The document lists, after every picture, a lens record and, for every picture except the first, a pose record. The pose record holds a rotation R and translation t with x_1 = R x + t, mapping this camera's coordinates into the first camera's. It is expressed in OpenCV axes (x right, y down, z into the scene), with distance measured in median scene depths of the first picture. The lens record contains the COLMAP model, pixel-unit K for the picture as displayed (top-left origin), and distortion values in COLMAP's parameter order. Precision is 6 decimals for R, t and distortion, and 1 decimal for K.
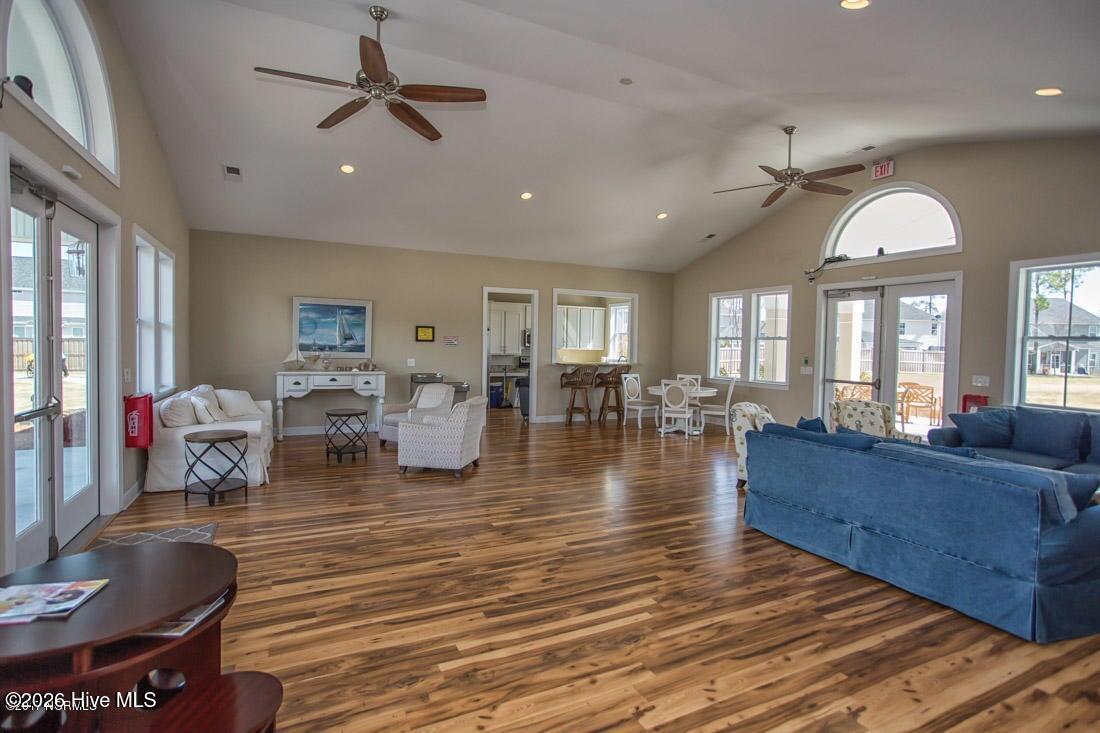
lens RADIAL K [[533.8, 0, 538.1], [0, 533.8, 357.1], [0, 0, 1]] dist [-0.036884, 0.026447]
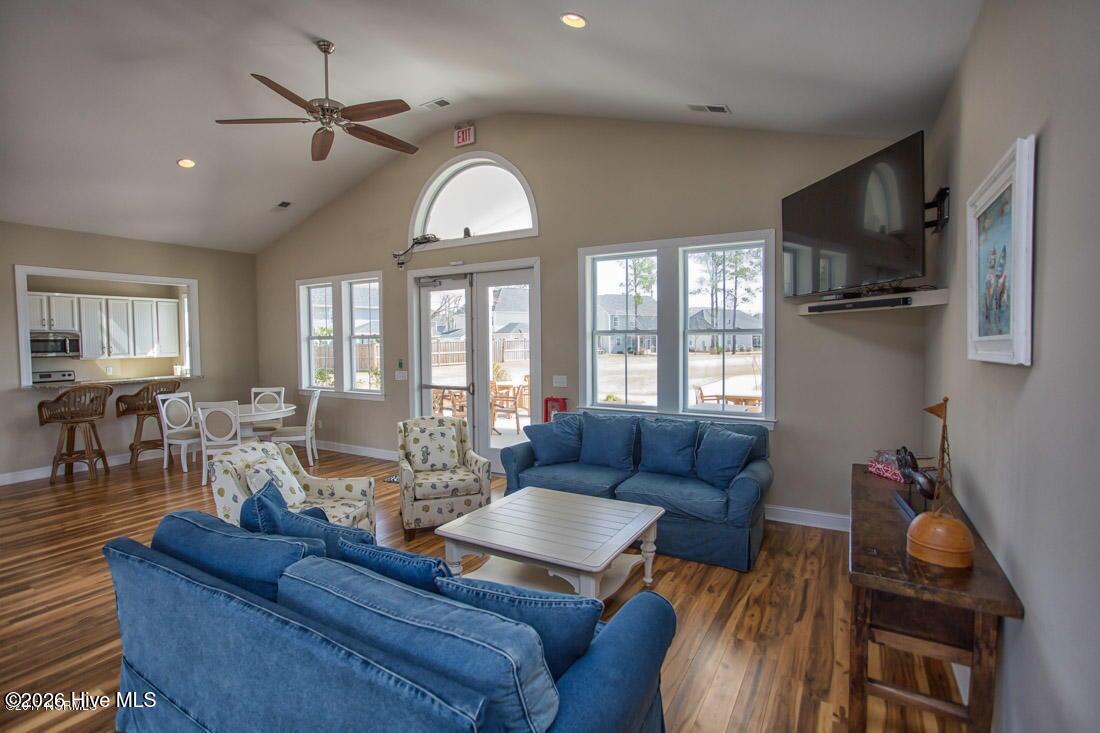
lens RADIAL K [[533.8, 0, 538.1], [0, 533.8, 357.1], [0, 0, 1]] dist [-0.036884, 0.026447]
pose [[0.841920, -0.048554, 0.537414, 0.249536], [0.042749, 0.998815, 0.023268, -0.013719], [-0.537907, 0.003384, 0.842998, 0.197253]]
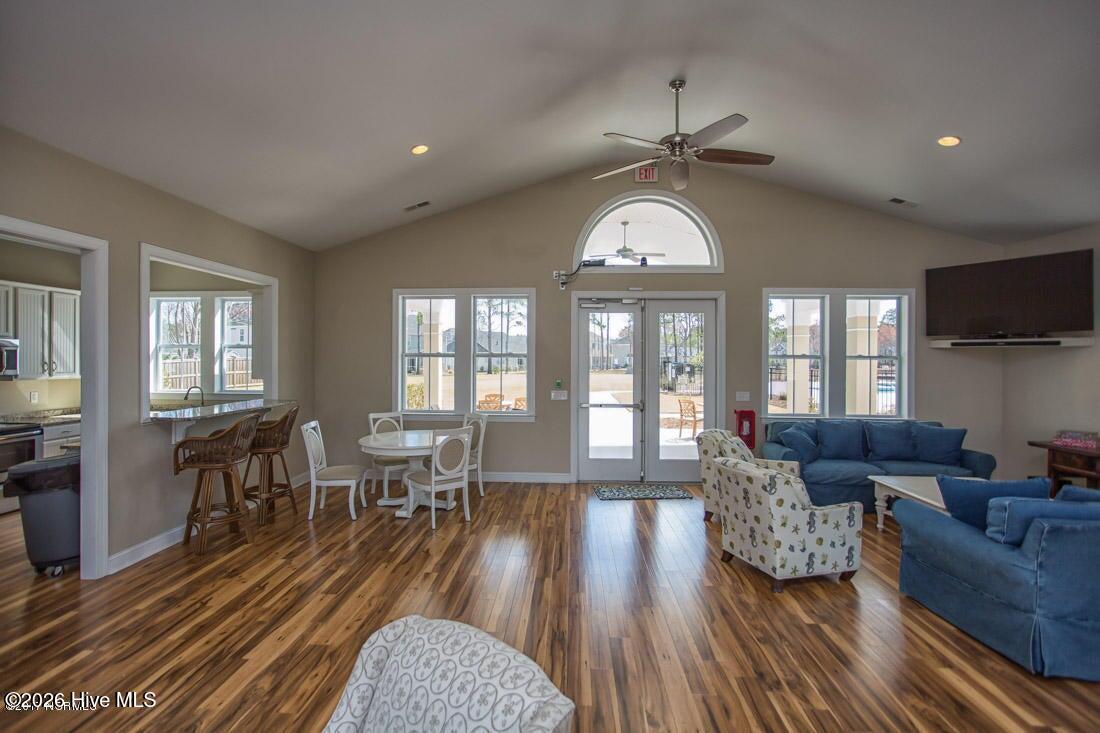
lens RADIAL K [[533.8, 0, 538.1], [0, 533.8, 357.1], [0, 0, 1]] dist [-0.036884, 0.026447]
pose [[0.487456, -0.015680, 0.873007, -0.228164], [0.028717, 0.999586, 0.001919, -0.036631], [-0.872675, 0.024135, 0.487705, 0.641431]]
